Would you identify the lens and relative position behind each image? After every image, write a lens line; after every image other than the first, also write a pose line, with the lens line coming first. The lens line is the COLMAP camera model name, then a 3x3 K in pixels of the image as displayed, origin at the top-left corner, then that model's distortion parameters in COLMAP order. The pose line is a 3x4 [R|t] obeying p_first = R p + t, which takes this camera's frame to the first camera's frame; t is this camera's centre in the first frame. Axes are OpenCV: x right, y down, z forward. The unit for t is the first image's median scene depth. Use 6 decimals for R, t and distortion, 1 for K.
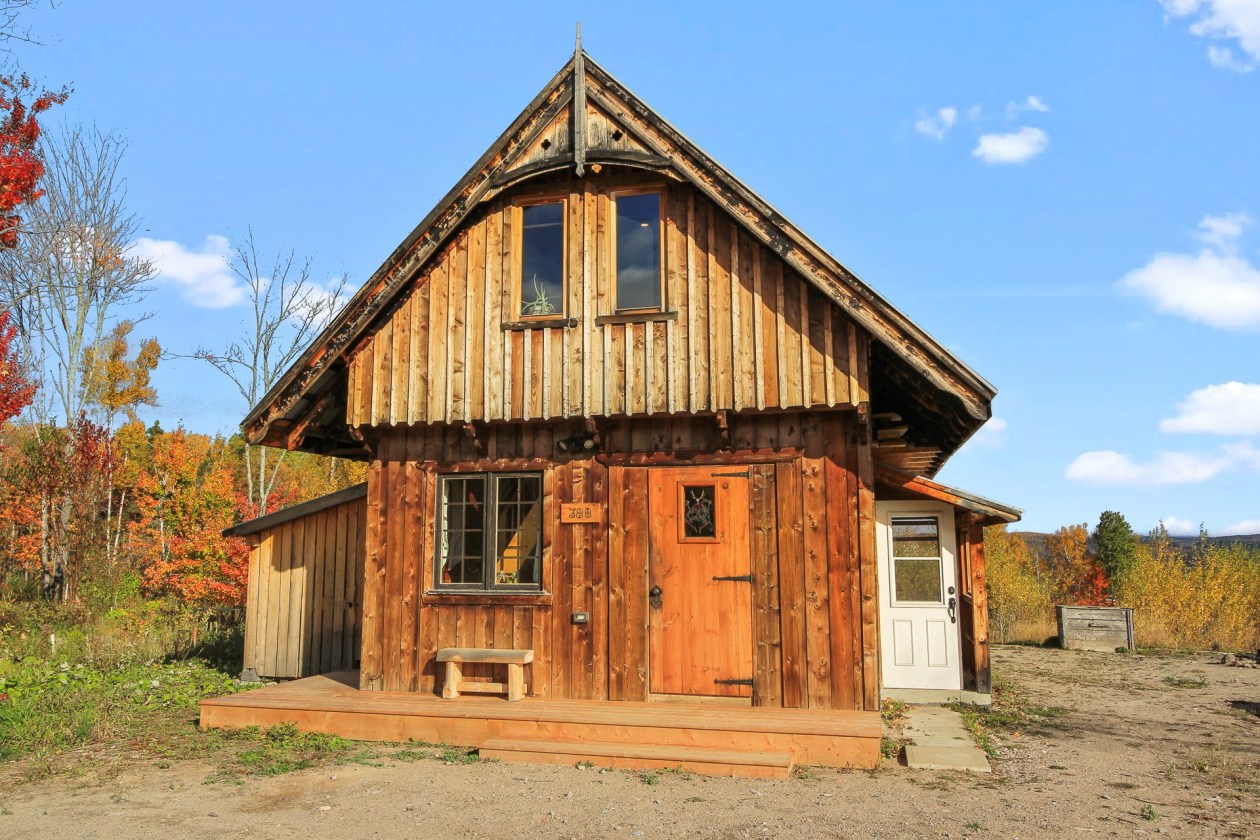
lens RADIAL K [[912.0, 0, 630.0], [0, 912.0, 420.0], [0, 0, 1]] dist [0.016152, 0.001005]
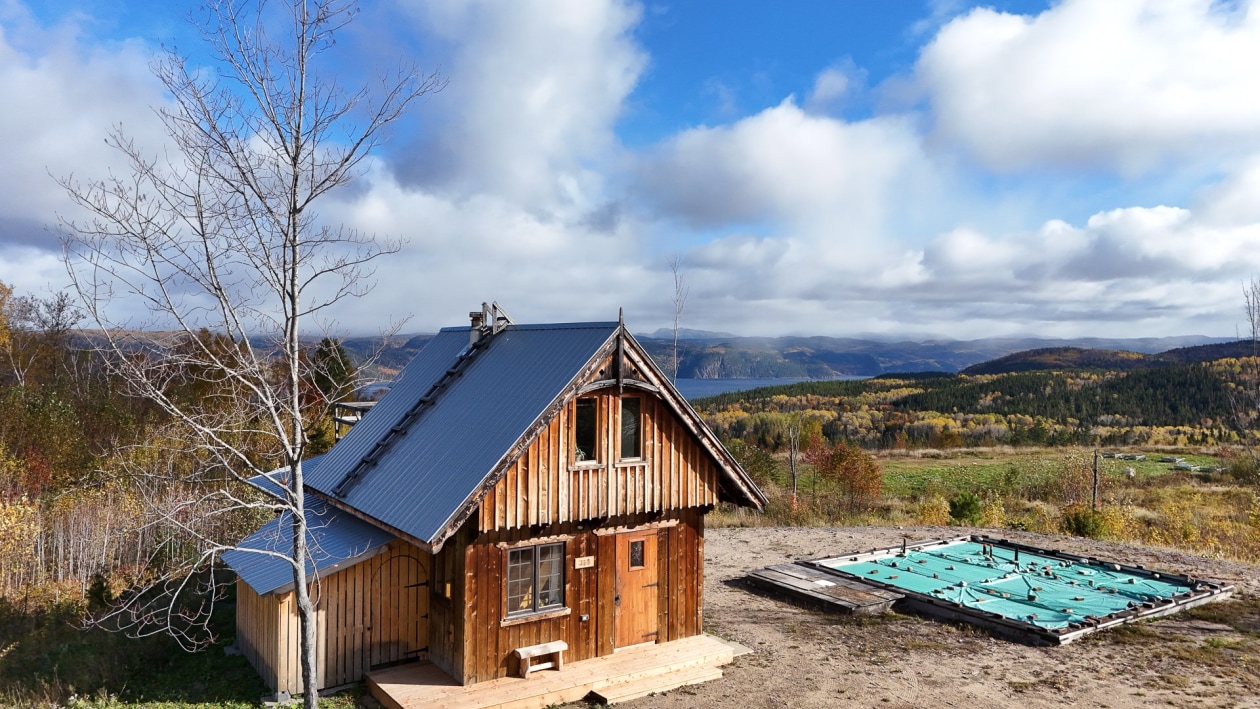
lens RADIAL K [[924.6, 0, 637.5], [0, 924.6, 347.6], [0, 0, 1]] dist [0.089539, -0.103565]
pose [[0.653645, 0.008661, 0.756752, -1.458246], [-0.114751, 0.989507, 0.087792, -0.523687], [-0.748051, -0.144223, 0.647780, -0.255470]]
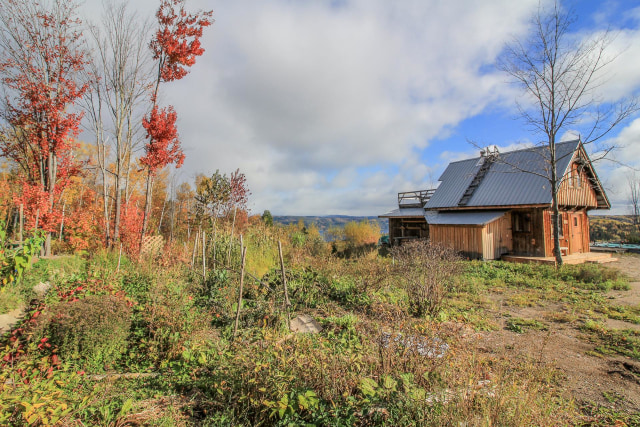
lens RADIAL K [[314.7, 0, 322.5], [0, 314.7, 196.6], [0, 0, 1]] dist [-0.000955, -0.000266]
pose [[0.704220, 0.056527, 0.707728, -2.495644], [-0.102659, 0.994457, 0.022722, 0.059143], [-0.702520, -0.088656, 0.706120, 0.719759]]
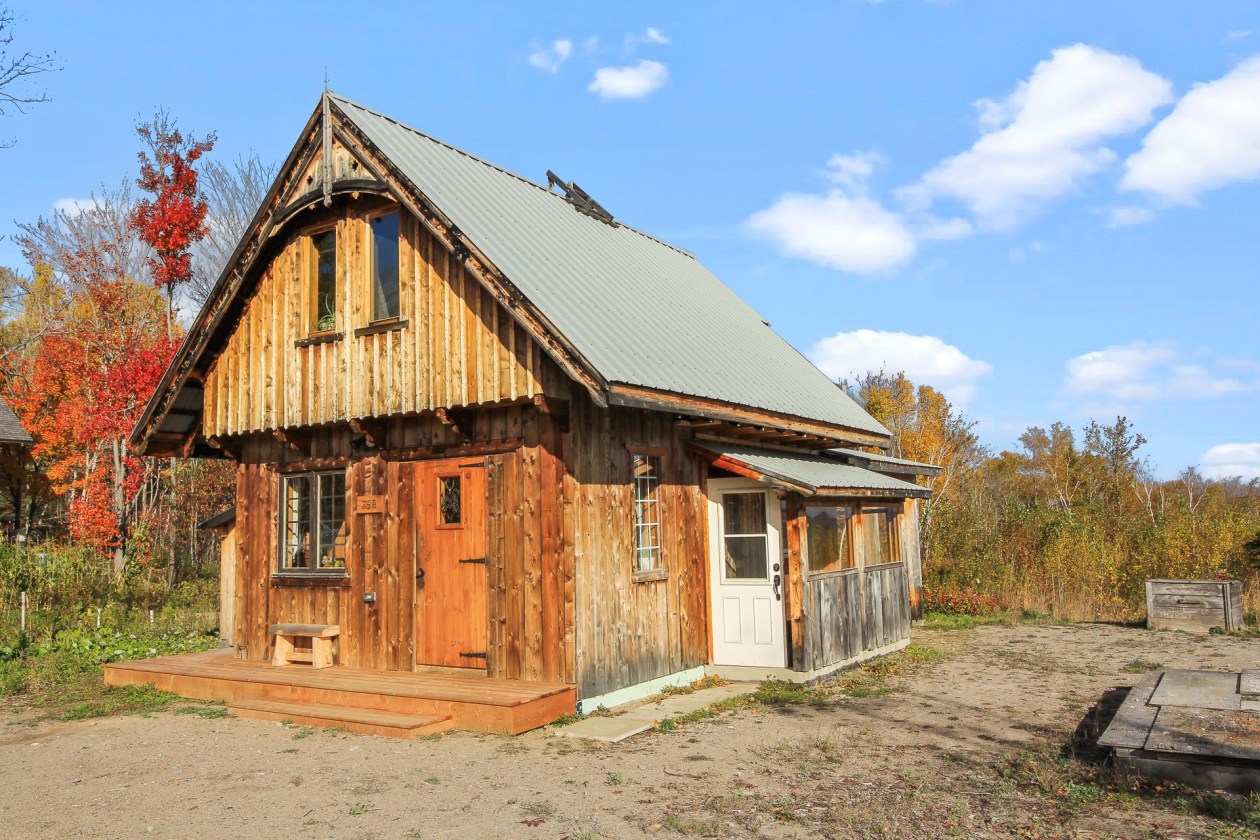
lens RADIAL K [[969.0, 0, 630.9], [0, 969.0, 417.6], [0, 0, 1]] dist [0.013019, 0.001719]
pose [[0.950958, -0.058780, -0.303684, 0.633197], [0.069073, 0.997341, 0.023251, -0.010067], [0.301510, -0.043087, 0.952489, -0.034761]]
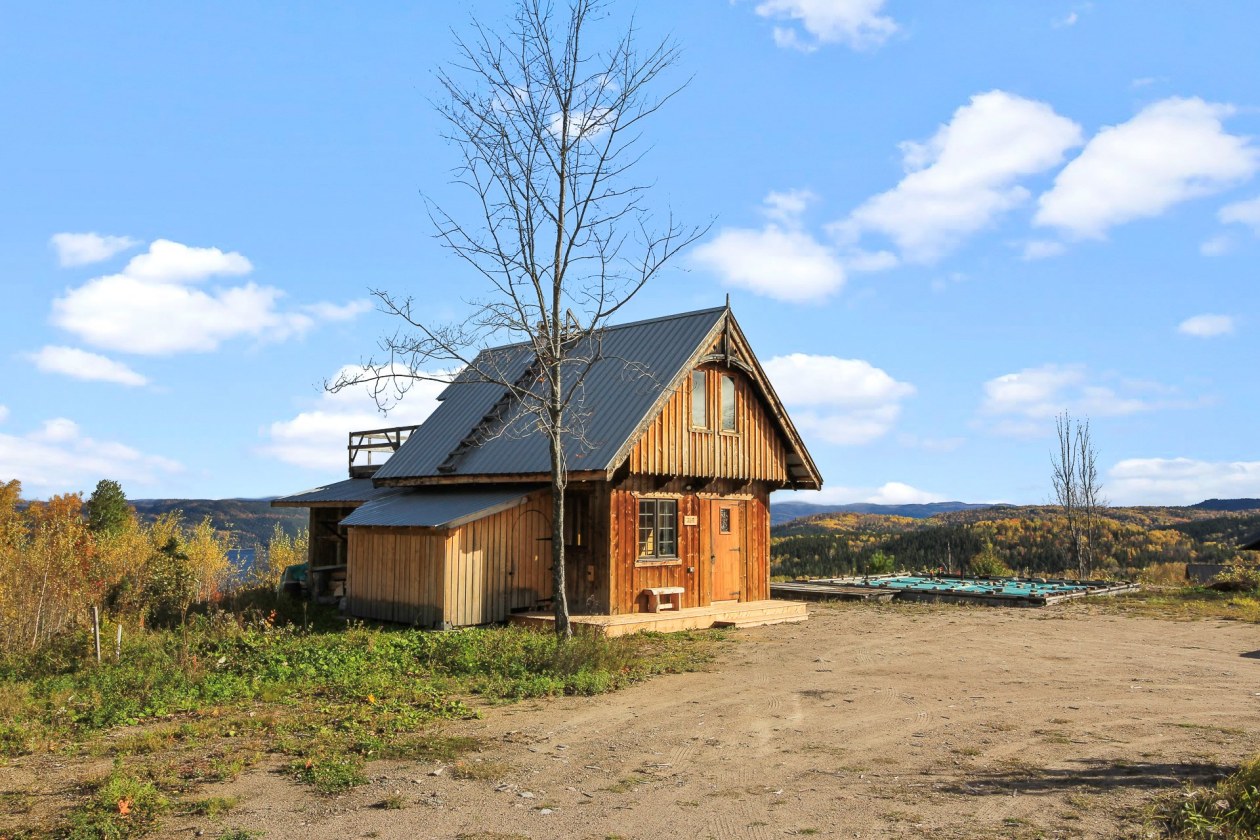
lens RADIAL K [[969.0, 0, 630.9], [0, 969.0, 417.6], [0, 0, 1]] dist [0.013019, 0.001719]
pose [[0.477747, 0.094989, 0.873347, -2.129698], [-0.130352, 0.990797, -0.036457, -0.033049], [-0.868773, -0.096425, 0.485733, 0.063813]]
